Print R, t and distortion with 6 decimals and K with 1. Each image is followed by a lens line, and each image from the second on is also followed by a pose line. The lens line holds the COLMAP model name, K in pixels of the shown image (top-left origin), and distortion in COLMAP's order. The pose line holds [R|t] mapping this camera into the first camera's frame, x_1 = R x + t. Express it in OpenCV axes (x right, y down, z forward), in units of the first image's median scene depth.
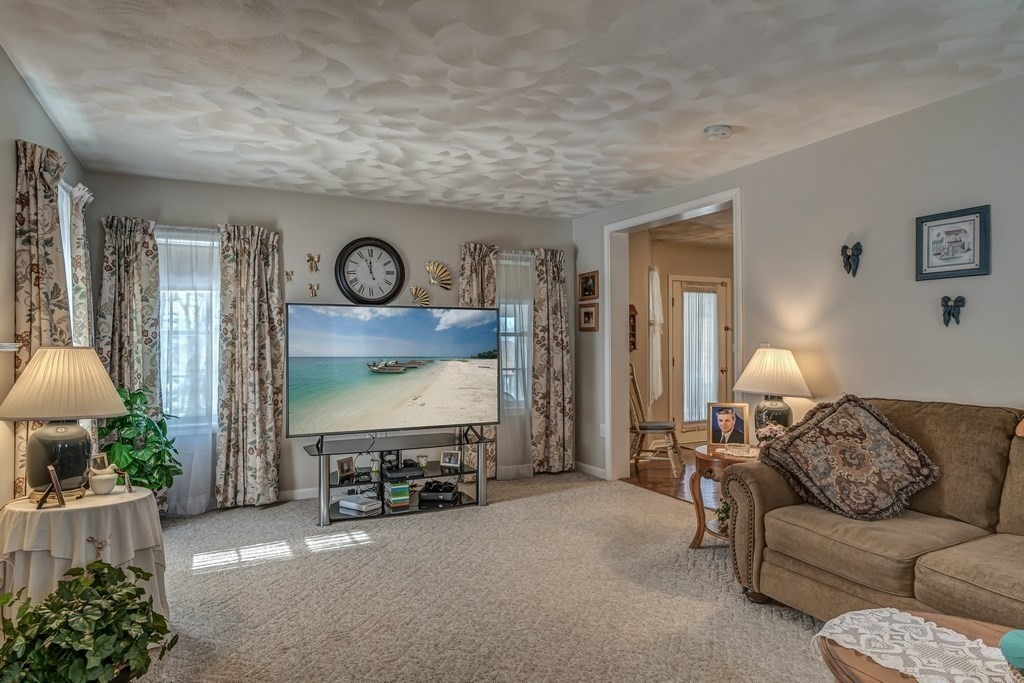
lens RADIAL K [[616.7, 0, 509.9], [0, 616.7, 343.5], [0, 0, 1]] dist [-0.009289, 0.002637]
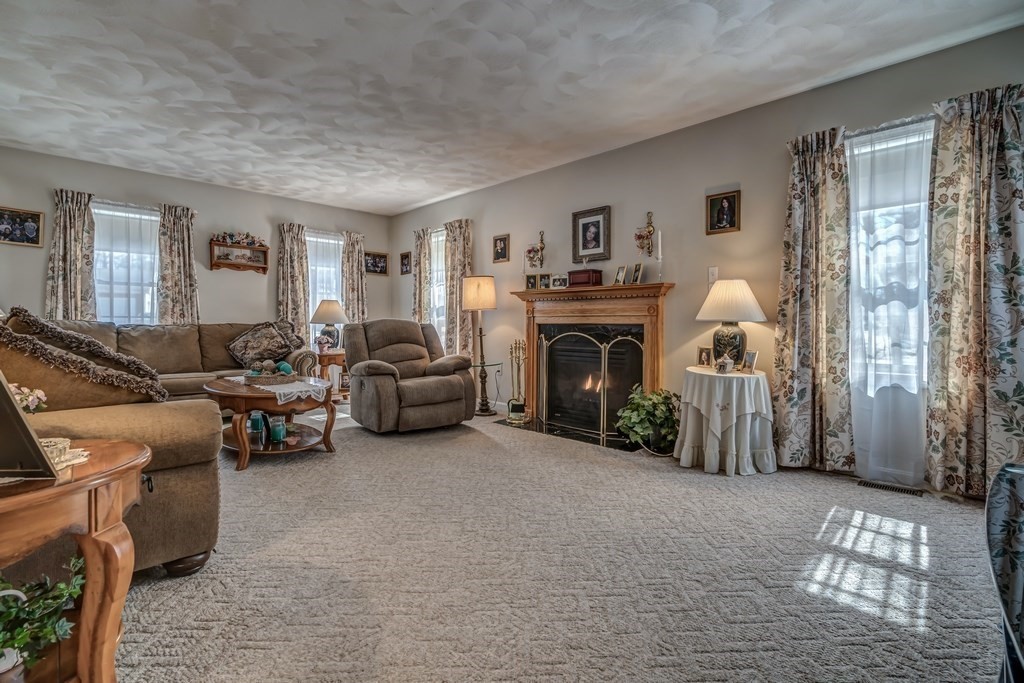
lens RADIAL K [[466.0, 0, 510.2], [0, 466.0, 329.9], [0, 0, 1]] dist [-0.000315, -0.000671]
pose [[-0.952793, 0.004509, -0.303587, 0.134173], [-0.001320, 0.999819, 0.018990, 0.067882], [0.303618, 0.018495, -0.952614, 1.154264]]
